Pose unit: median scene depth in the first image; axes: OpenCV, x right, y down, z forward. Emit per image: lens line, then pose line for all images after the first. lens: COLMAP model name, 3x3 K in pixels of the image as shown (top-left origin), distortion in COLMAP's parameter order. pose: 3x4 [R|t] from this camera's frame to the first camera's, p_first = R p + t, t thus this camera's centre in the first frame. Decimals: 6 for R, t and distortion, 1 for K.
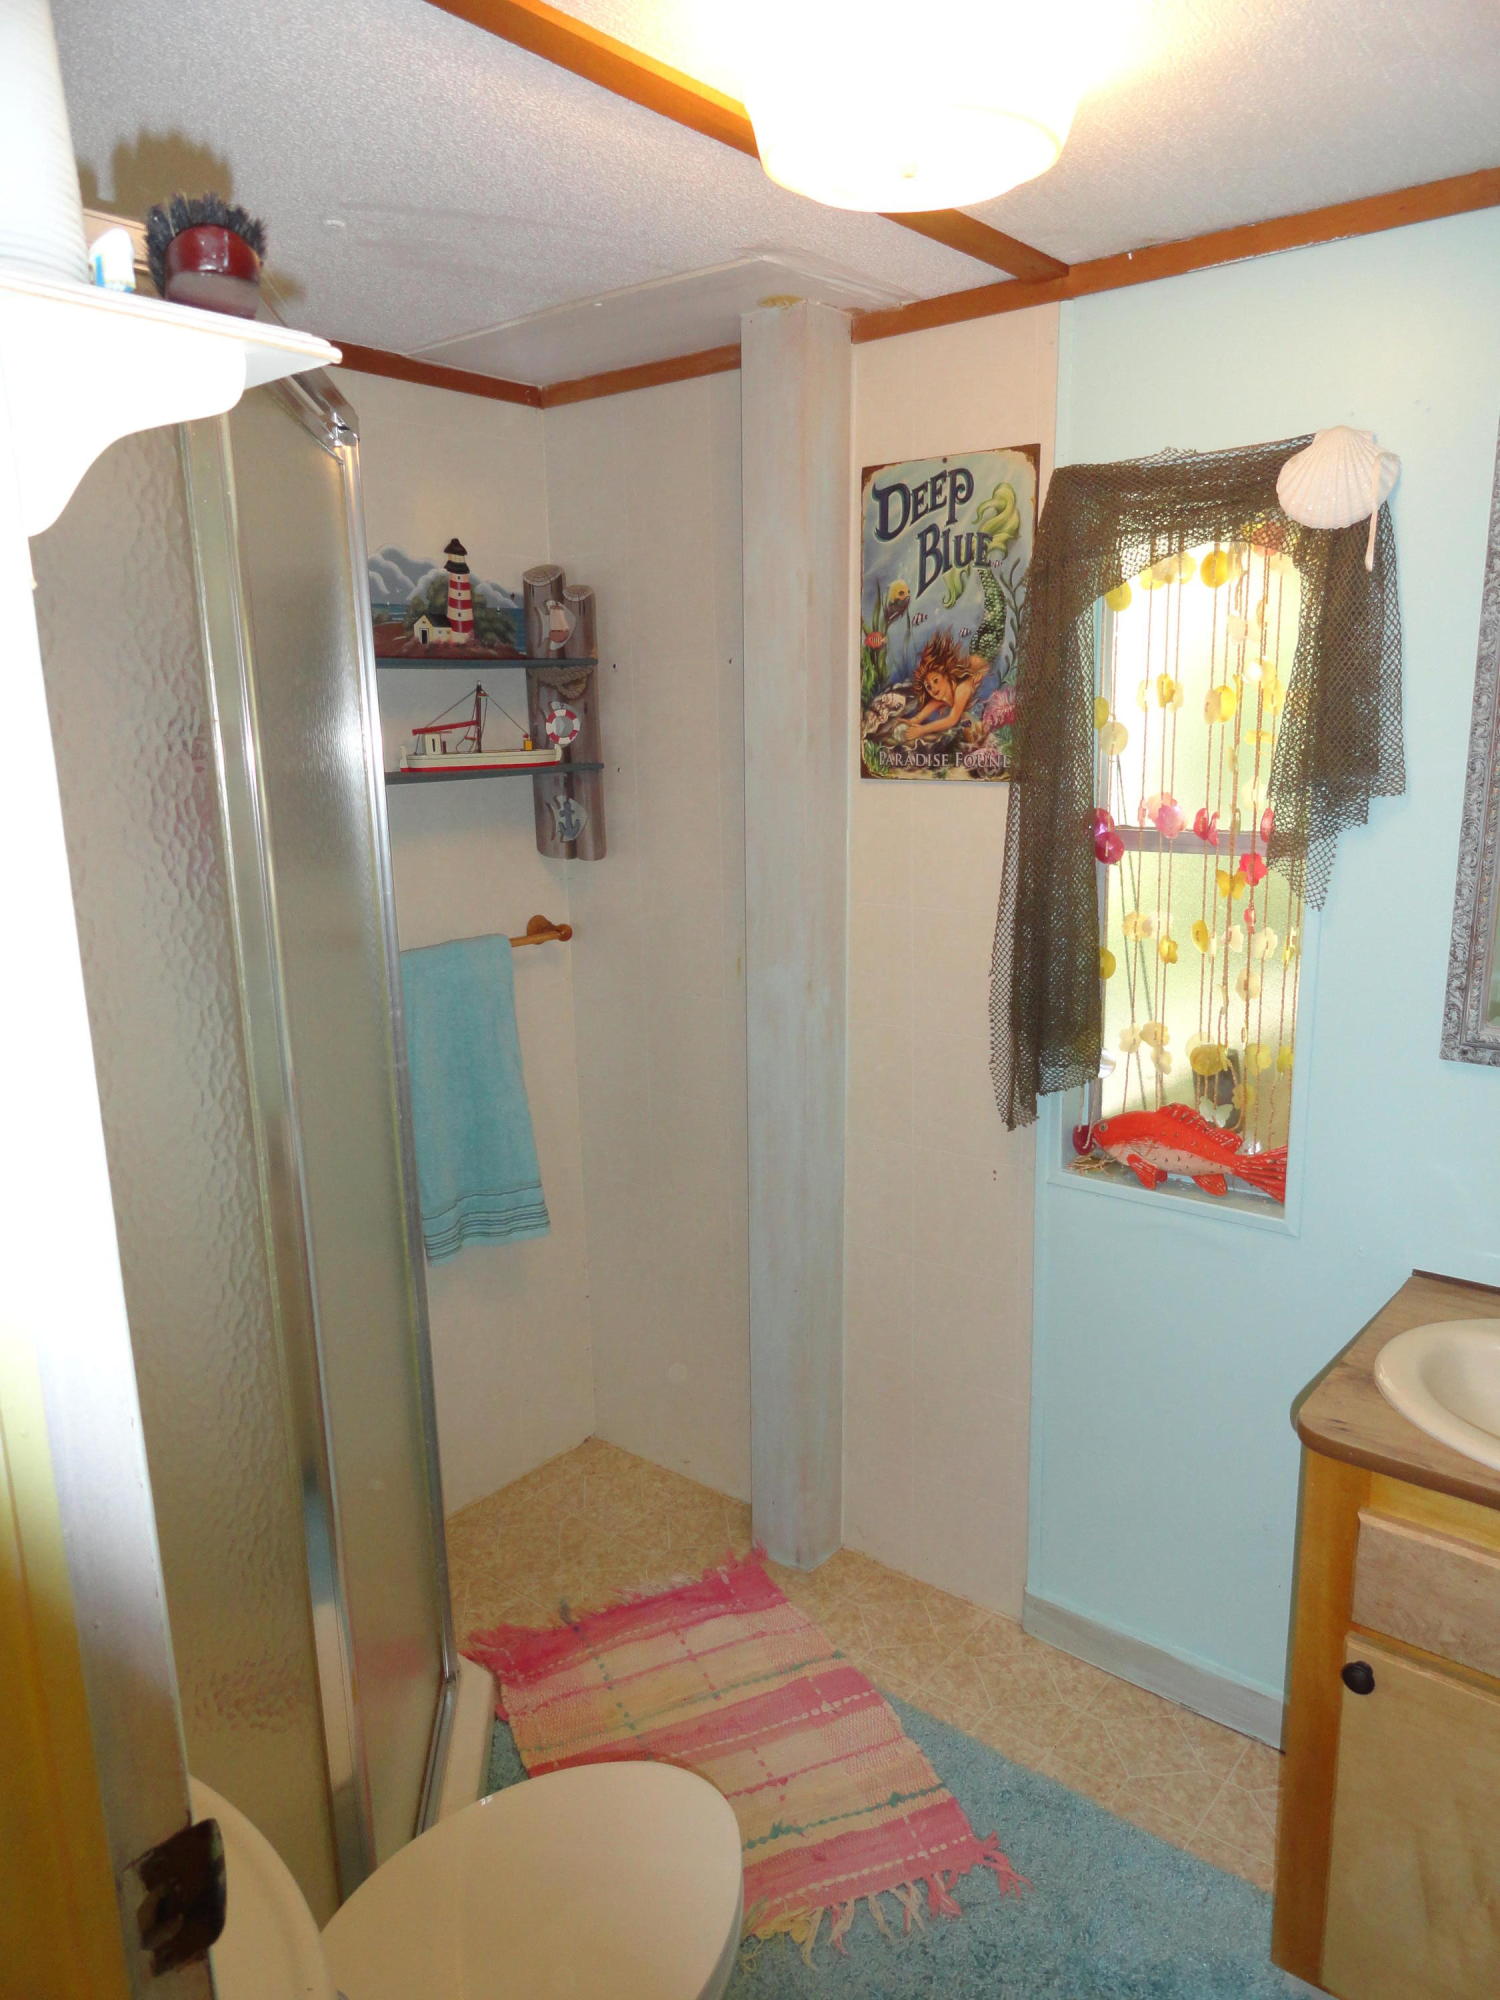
lens RADIAL K [[1380.5, 0, 750.1], [0, 1380.5, 1001.1], [0, 0, 1]] dist [-0.001636, 0.001139]
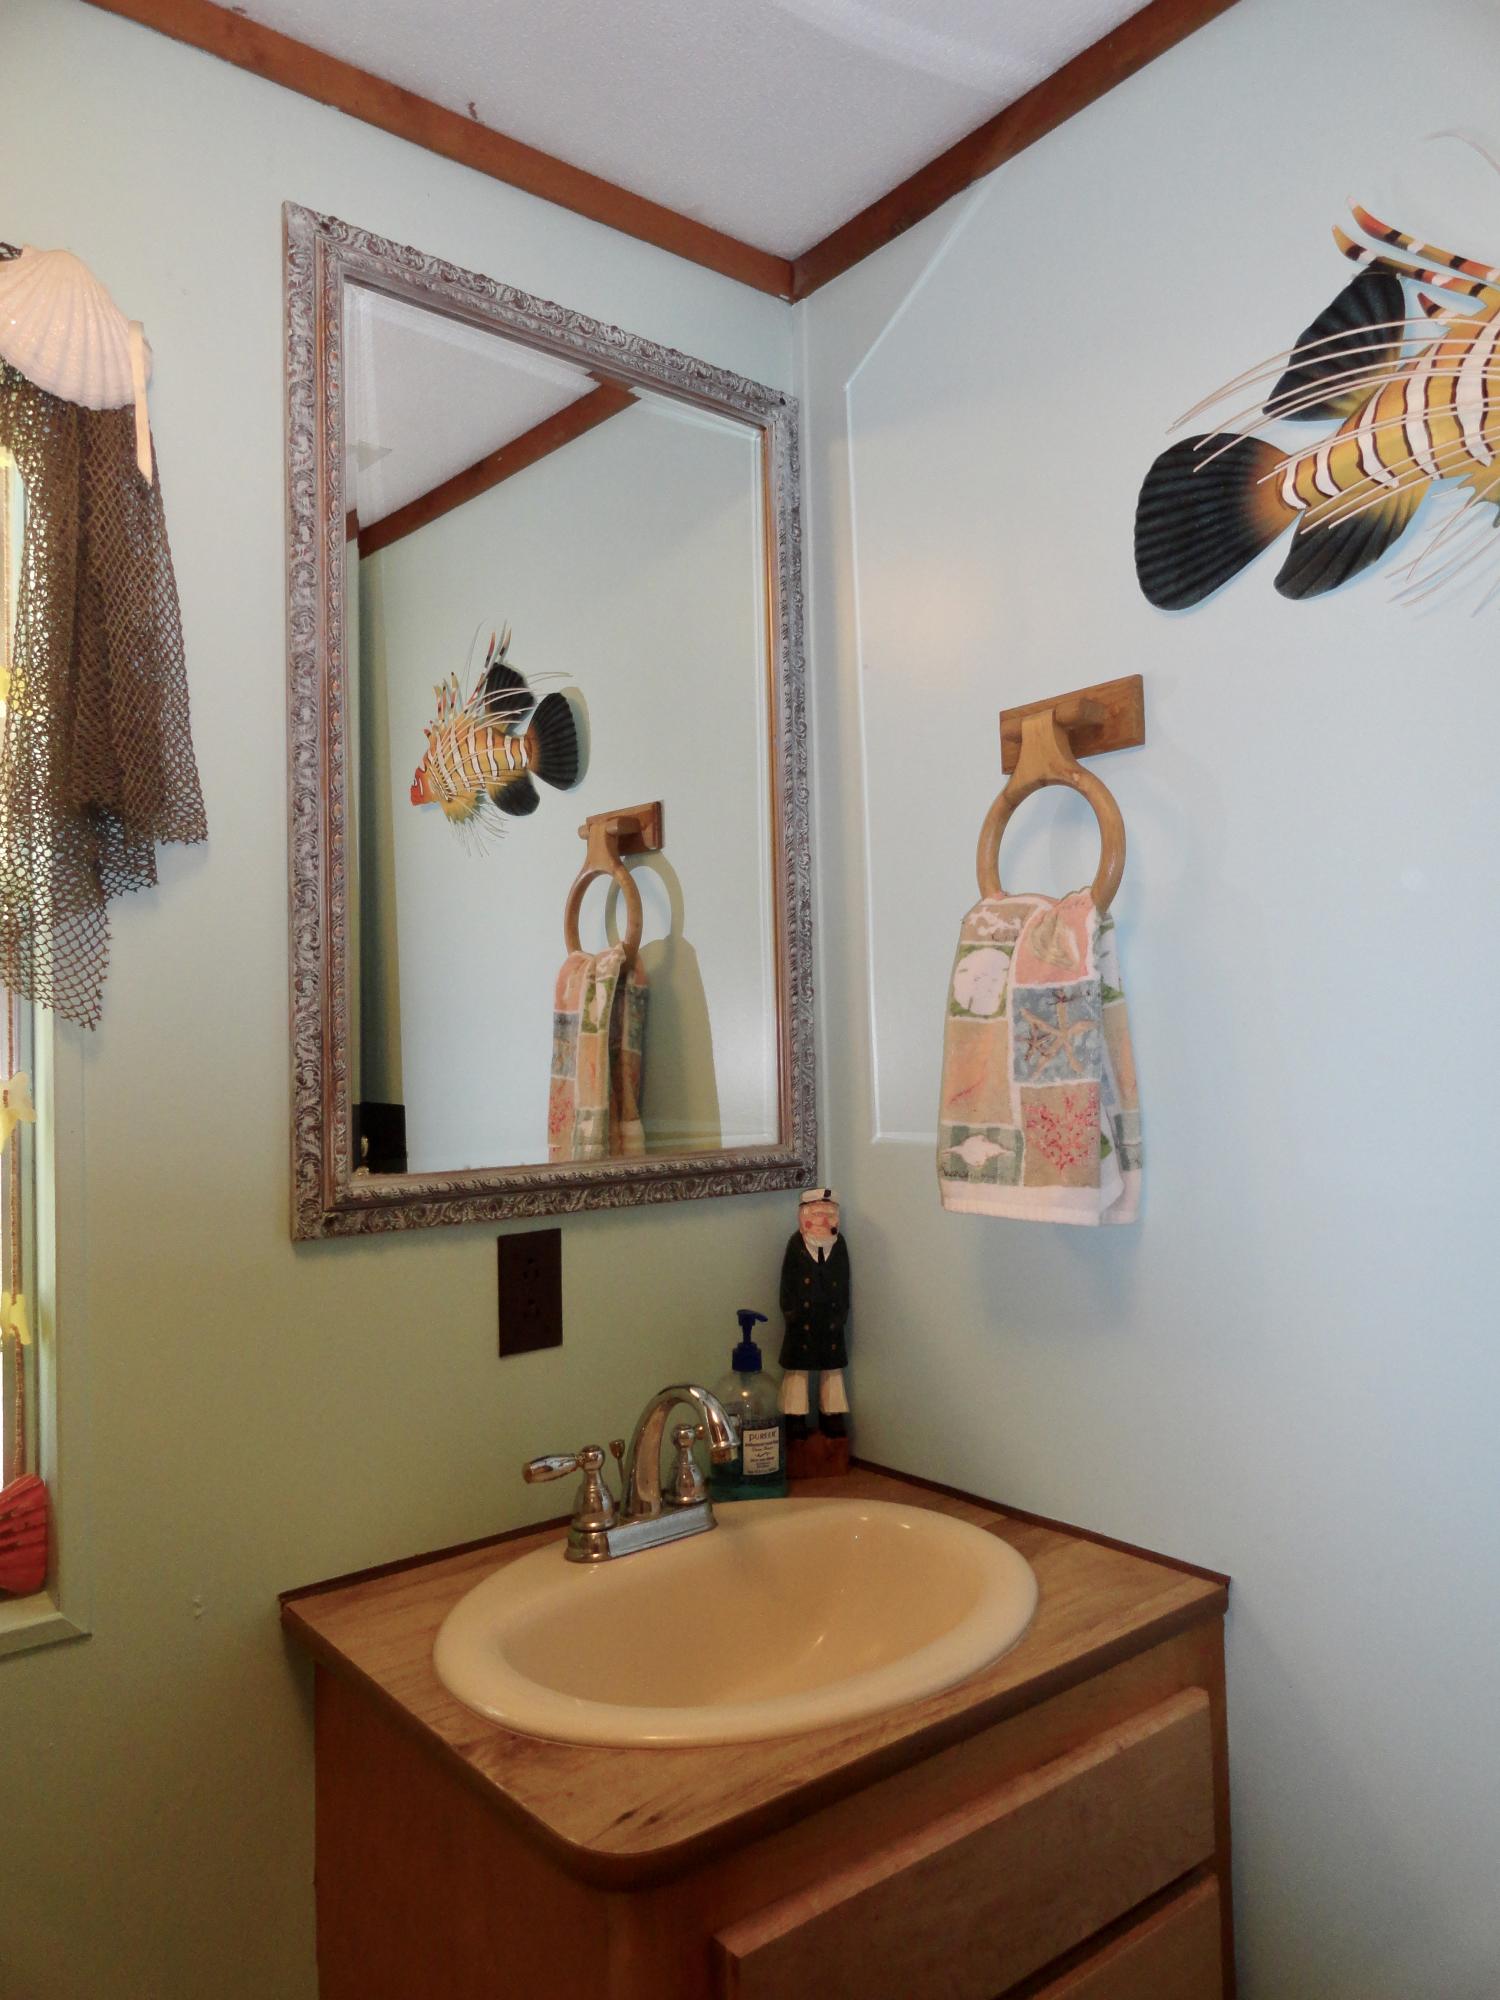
lens RADIAL K [[1380.5, 0, 749.3], [0, 1380.5, 1001.0], [0, 0, 1]] dist [-0.001636, 0.001139]
pose [[0.208580, 0.039904, 0.977191, -0.106067], [0.224326, 0.970576, -0.087516, 0.037783], [-0.951931, 0.237464, 0.193491, 0.657619]]
